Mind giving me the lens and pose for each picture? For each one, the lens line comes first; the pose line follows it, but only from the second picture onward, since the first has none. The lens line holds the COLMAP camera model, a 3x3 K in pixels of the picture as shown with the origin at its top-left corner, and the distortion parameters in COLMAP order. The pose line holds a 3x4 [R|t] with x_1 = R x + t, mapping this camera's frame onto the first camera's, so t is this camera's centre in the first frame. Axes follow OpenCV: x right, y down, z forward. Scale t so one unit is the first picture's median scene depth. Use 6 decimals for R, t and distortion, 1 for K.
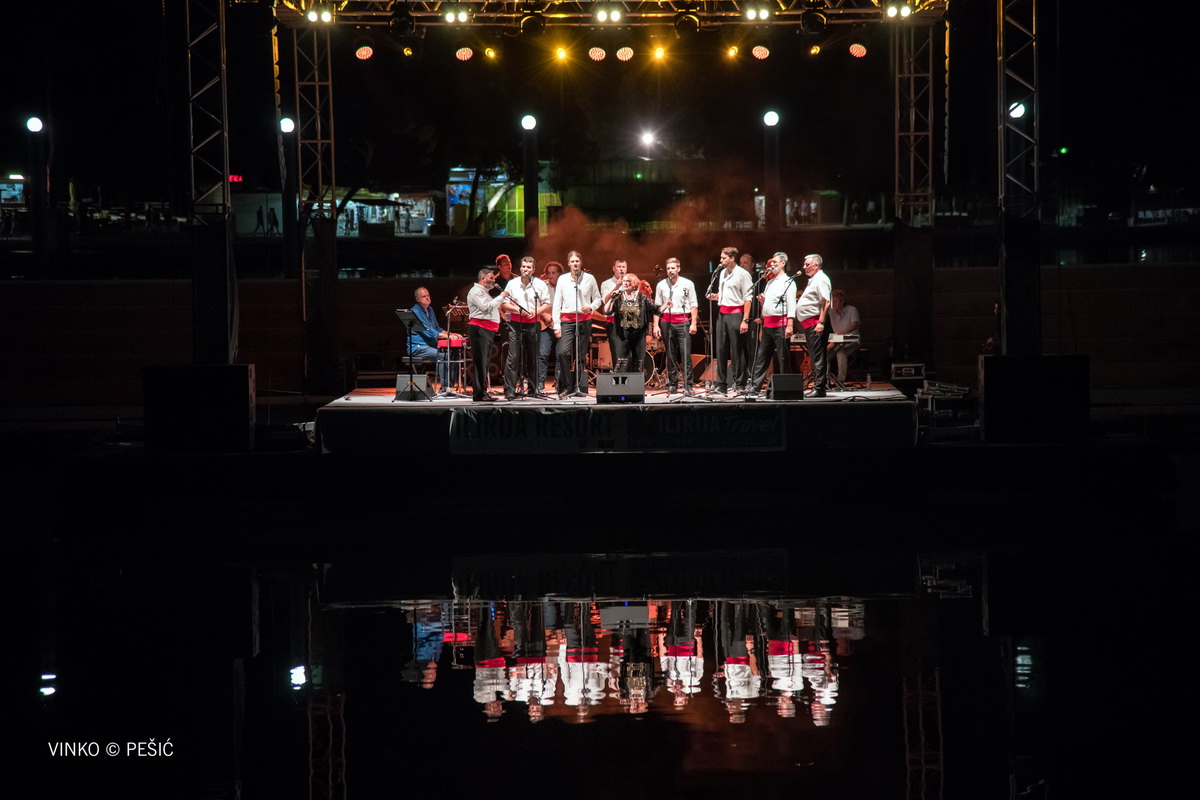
lens RADIAL K [[4025.5, 0, 600.0], [0, 4025.5, 400.0], [0, 0, 1]] dist [0.399897, 1.267261]
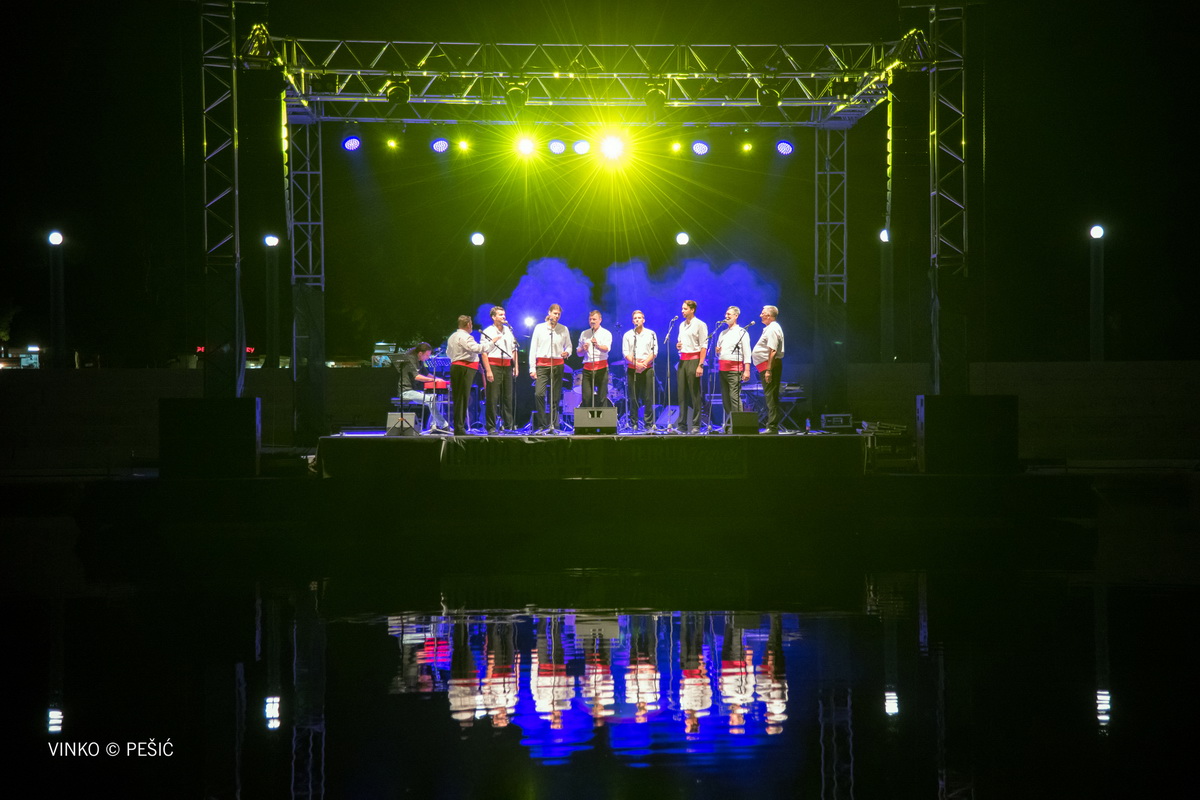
lens RADIAL K [[2990.7, 0, 600.0], [0, 2990.7, 400.0], [0, 0, 1]] dist [0.016620, -0.426581]
pose [[0.998910, 0.007350, 0.046094, -0.030179], [-0.005048, 0.998743, -0.049868, 0.030702], [-0.046403, 0.049581, 0.997692, 0.182333]]
